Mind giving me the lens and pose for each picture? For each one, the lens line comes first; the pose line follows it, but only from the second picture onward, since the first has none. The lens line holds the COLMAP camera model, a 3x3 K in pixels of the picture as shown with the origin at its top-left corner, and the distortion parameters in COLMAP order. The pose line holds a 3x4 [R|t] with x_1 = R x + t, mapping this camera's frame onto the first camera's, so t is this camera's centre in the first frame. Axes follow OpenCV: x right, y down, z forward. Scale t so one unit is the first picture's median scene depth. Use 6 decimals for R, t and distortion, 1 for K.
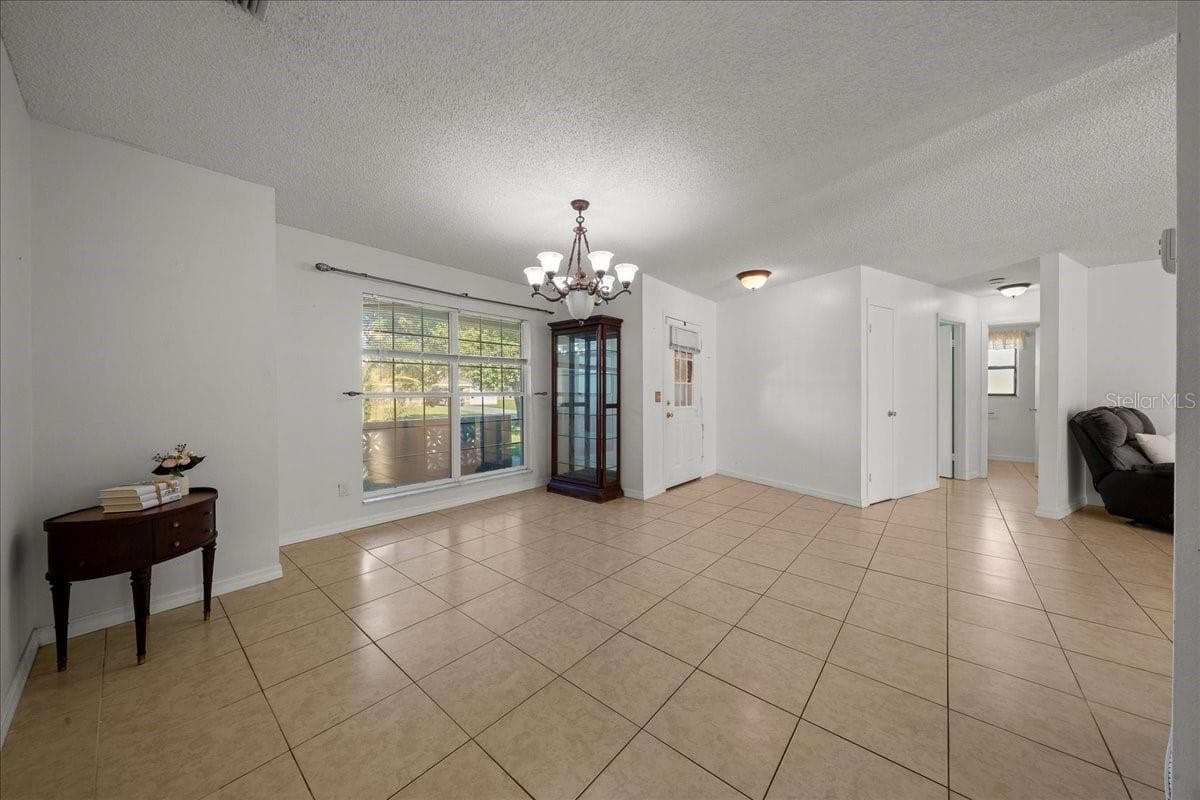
lens RADIAL K [[407.3, 0, 596.1], [0, 407.3, 394.9], [0, 0, 1]] dist [-0.000065, 0.000037]
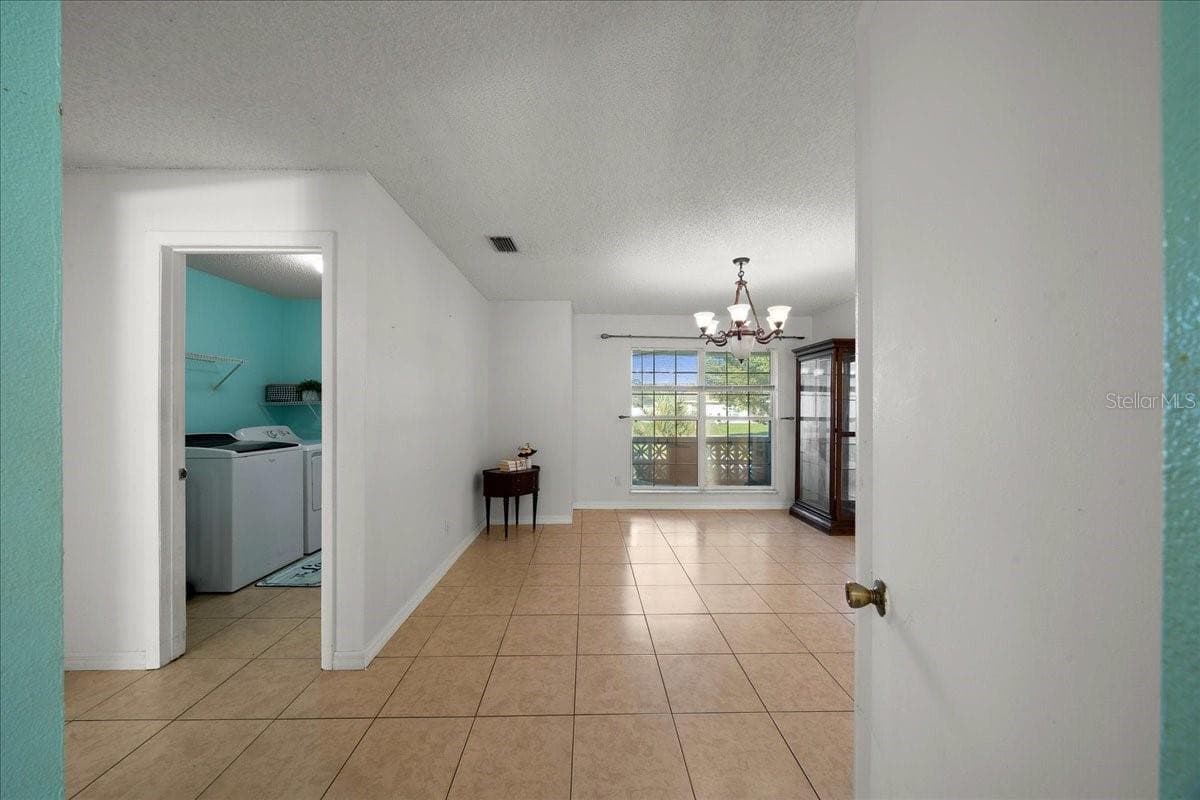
lens RADIAL K [[407.3, 0, 596.8], [0, 407.3, 409.6], [0, 0, 1]] dist [-0.000065, 0.000037]
pose [[0.673388, 0.008812, -0.739237, 0.464376], [-0.010395, 0.999943, 0.002450, -0.034990], [0.739217, 0.006035, 0.673441, -0.072263]]
